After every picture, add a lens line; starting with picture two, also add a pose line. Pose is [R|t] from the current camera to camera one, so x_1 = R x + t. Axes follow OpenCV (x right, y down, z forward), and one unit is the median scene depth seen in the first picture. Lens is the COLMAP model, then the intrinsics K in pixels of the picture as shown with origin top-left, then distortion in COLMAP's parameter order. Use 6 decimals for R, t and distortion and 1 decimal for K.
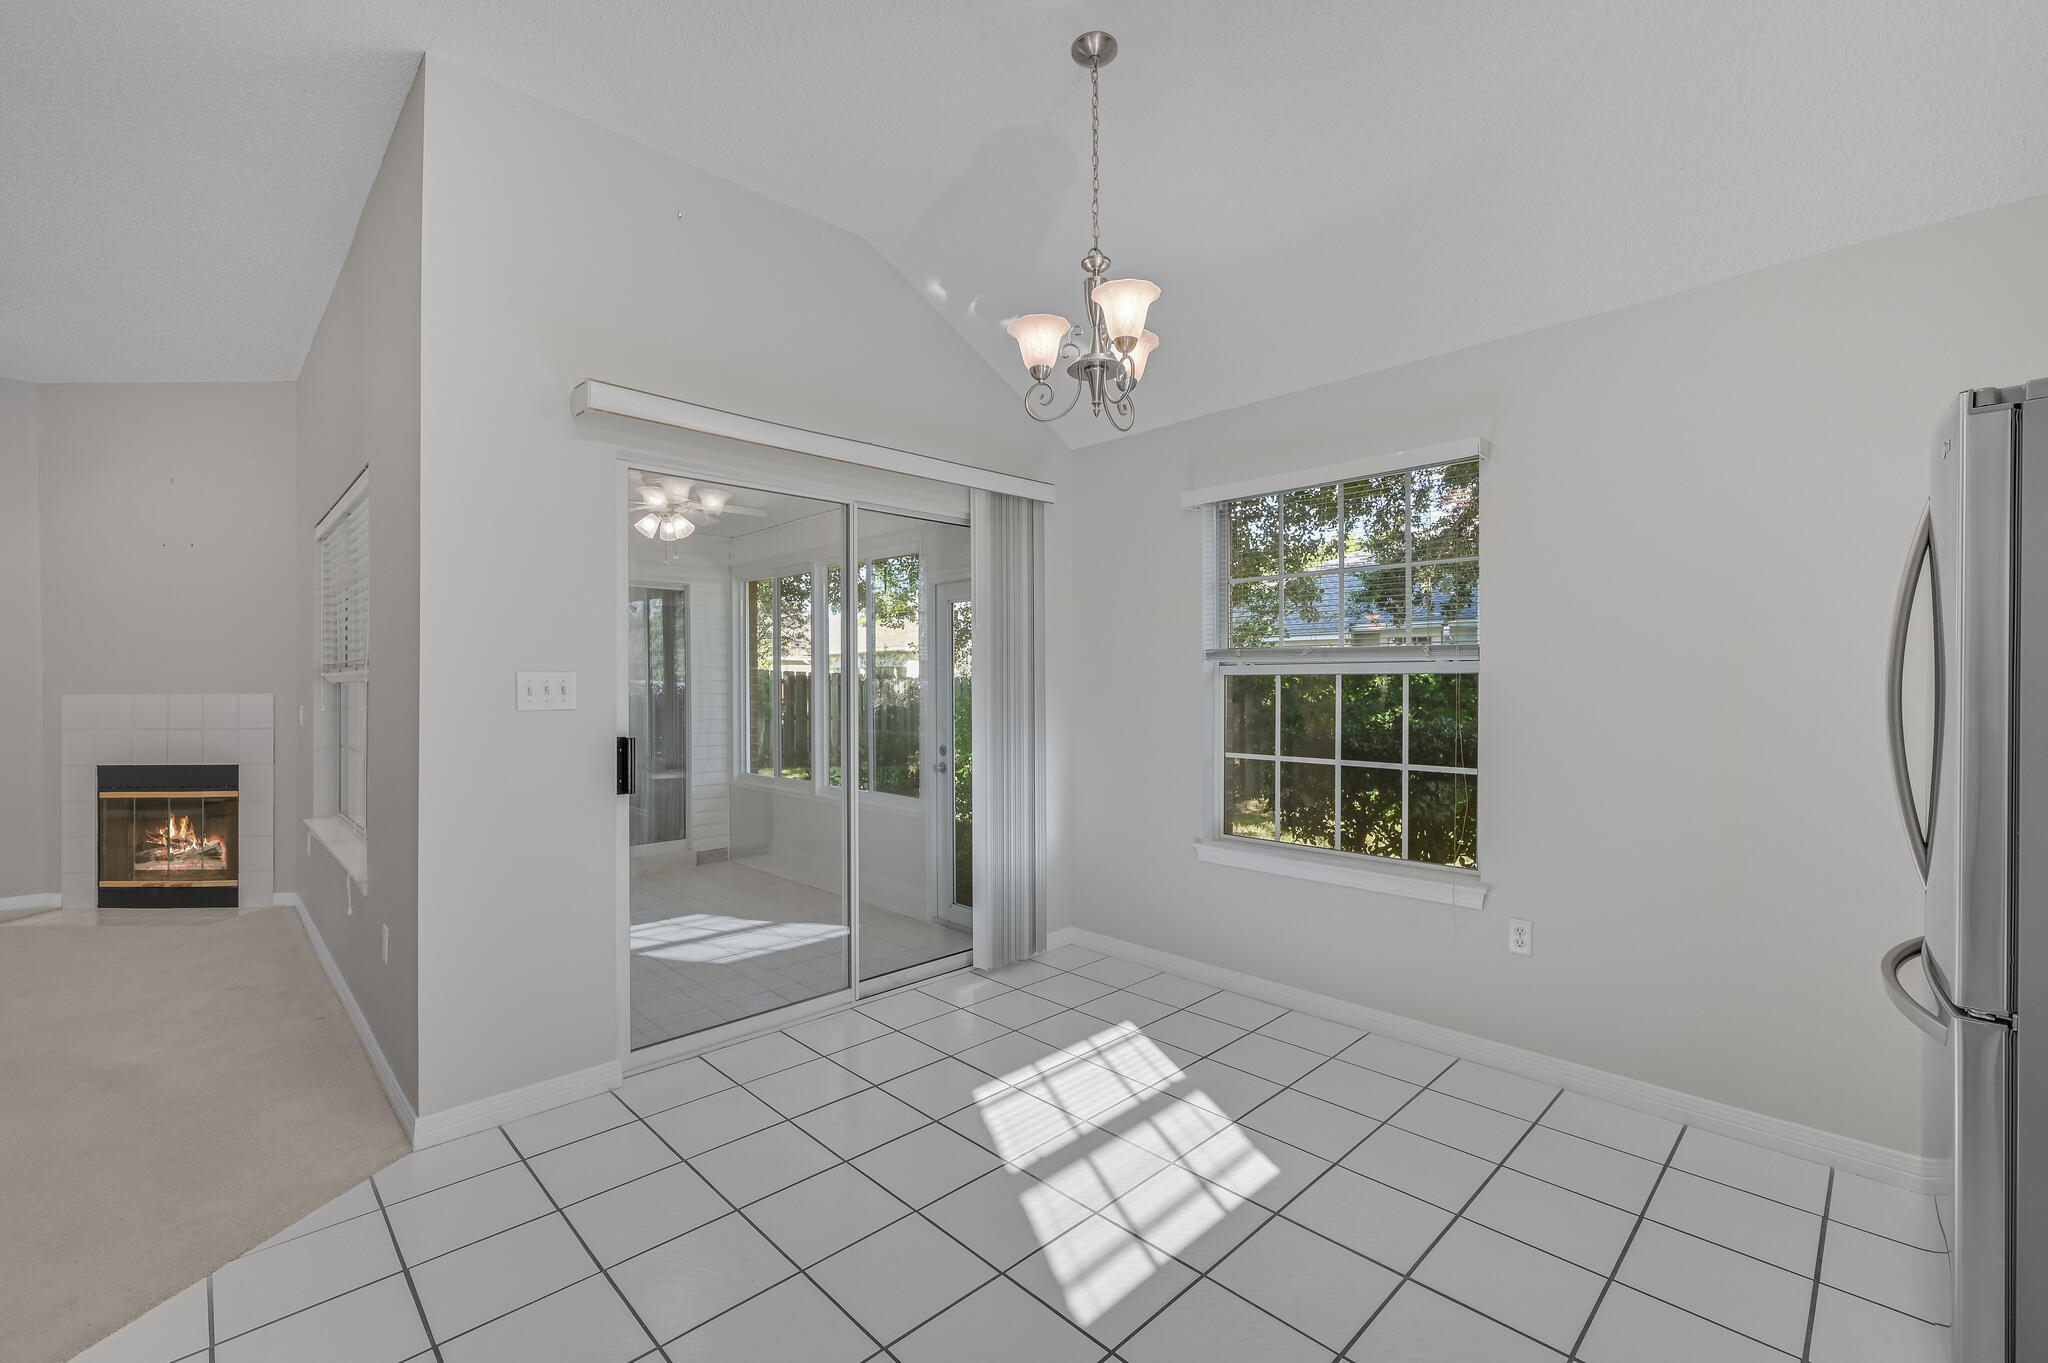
lens RADIAL K [[871.1, 0, 1009.5], [0, 871.1, 683.8], [0, 0, 1]] dist [0.001203, 0.000245]
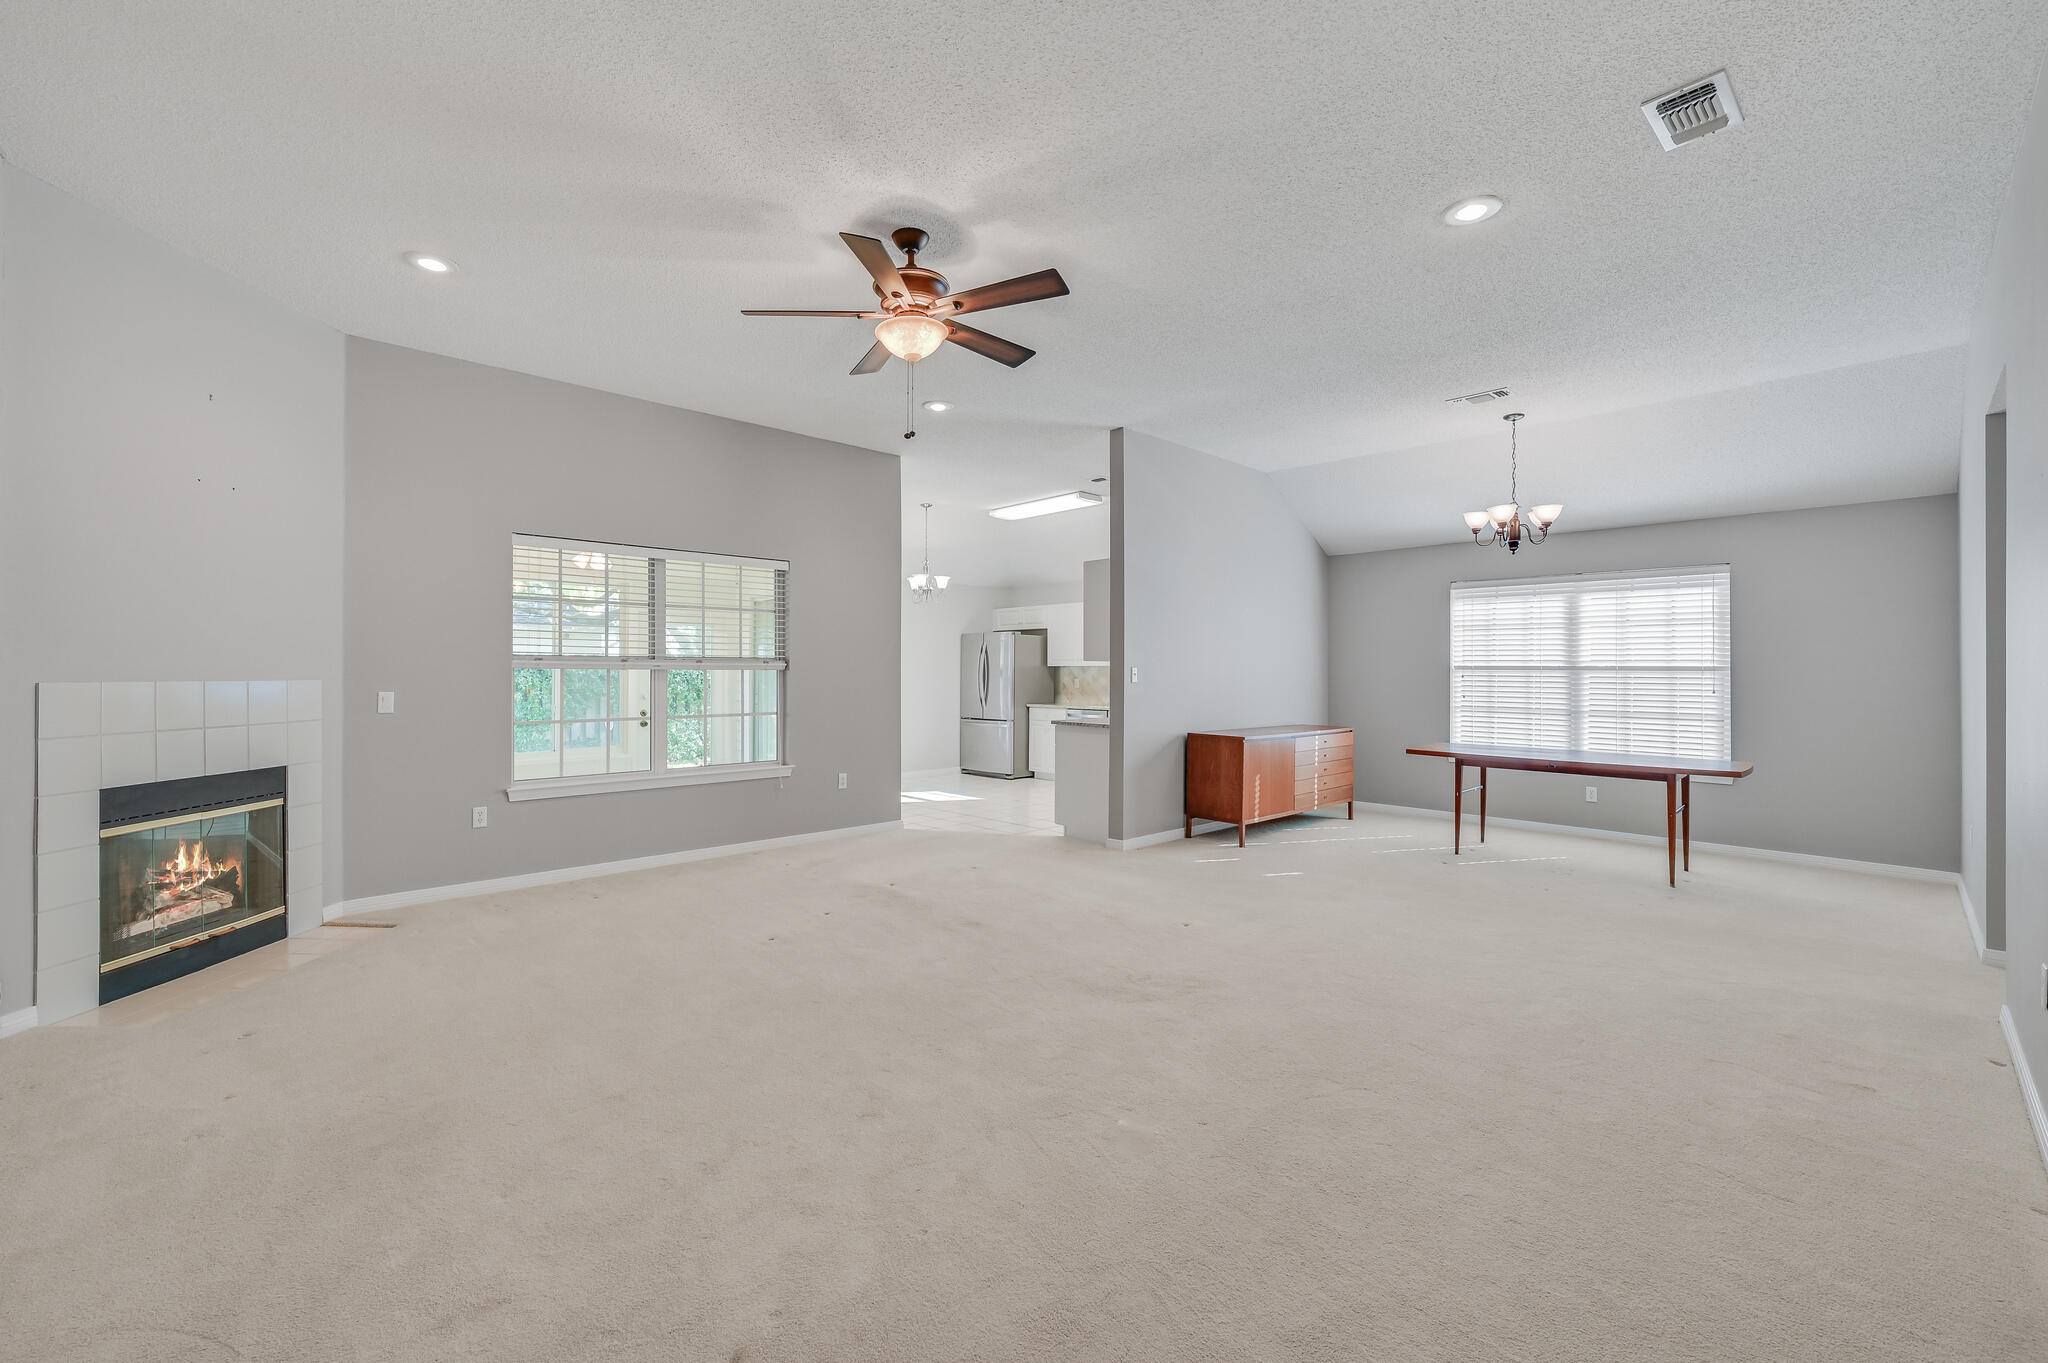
lens RADIAL K [[847.5, 0, 1024.0], [0, 847.5, 681.5], [0, 0, 1]] dist [0.000096, 0.000203]
pose [[-0.022662, -0.002133, 0.999741, -1.708995], [-0.002565, 0.999995, 0.002076, 0.009421], [-0.999740, -0.002517, -0.022668, 0.318851]]
